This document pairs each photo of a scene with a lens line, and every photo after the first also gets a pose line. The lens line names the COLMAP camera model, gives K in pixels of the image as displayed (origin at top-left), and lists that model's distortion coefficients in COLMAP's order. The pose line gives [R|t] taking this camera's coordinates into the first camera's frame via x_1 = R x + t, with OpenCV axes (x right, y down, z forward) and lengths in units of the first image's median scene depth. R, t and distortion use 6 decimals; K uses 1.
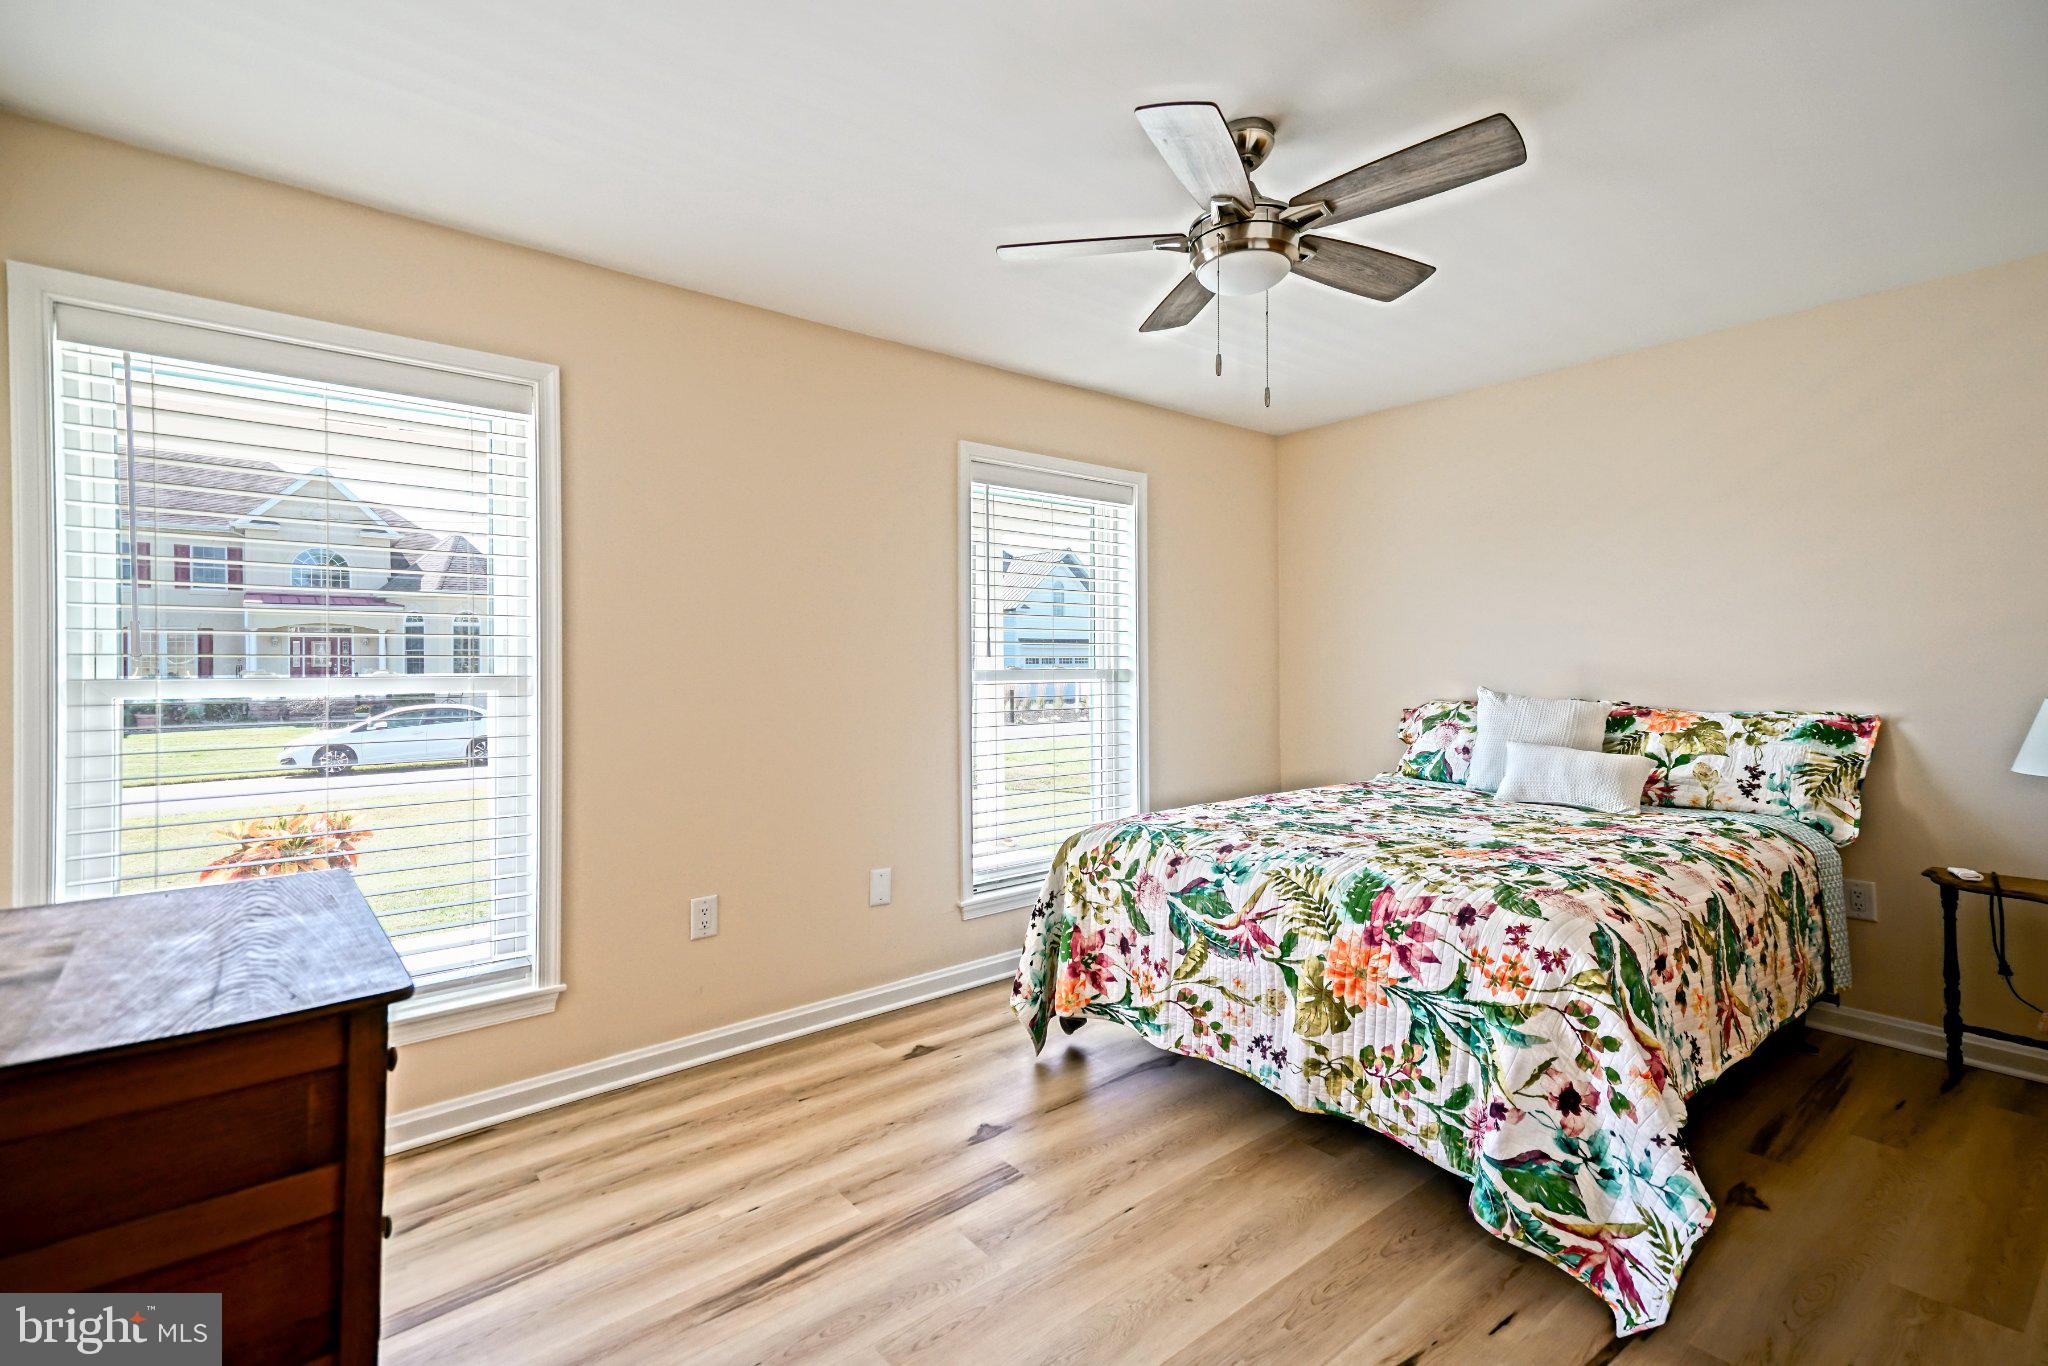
lens RADIAL K [[944.4, 0, 1024.8], [0, 944.4, 670.7], [0, 0, 1]] dist [0.045736, 0.000377]
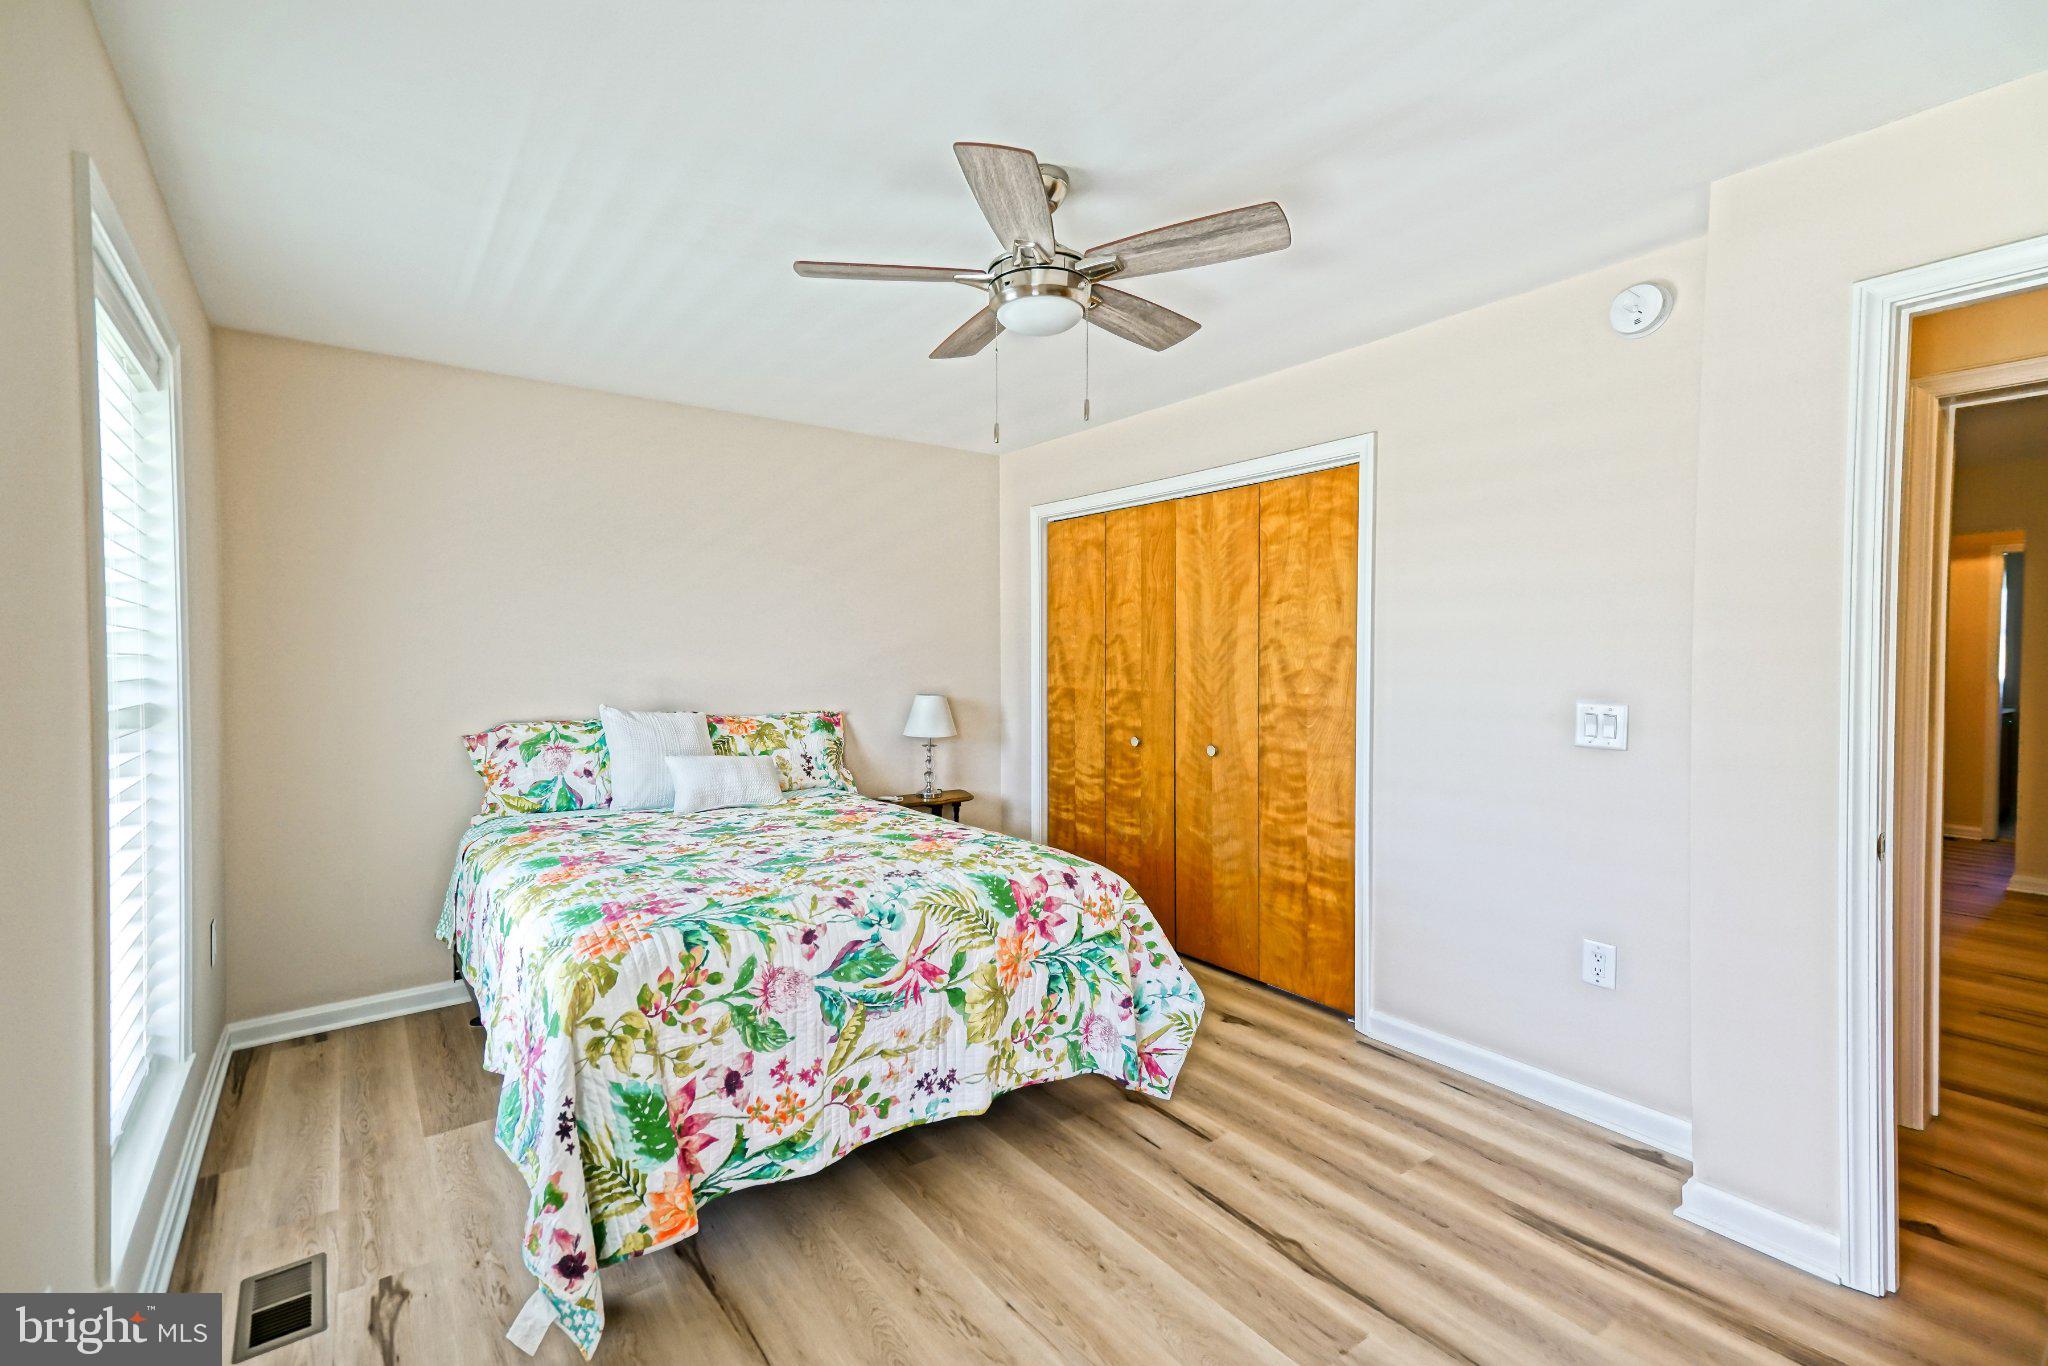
lens RADIAL K [[908.2, 0, 1024.0], [0, 908.2, 683.0], [0, 0, 1]] dist [0.042905, 0.000162]
pose [[0.048833, -0.023672, 0.998526, -0.656588], [0.005333, 0.999711, 0.023439, -0.037193], [-0.998793, 0.004181, 0.048945, 0.832120]]
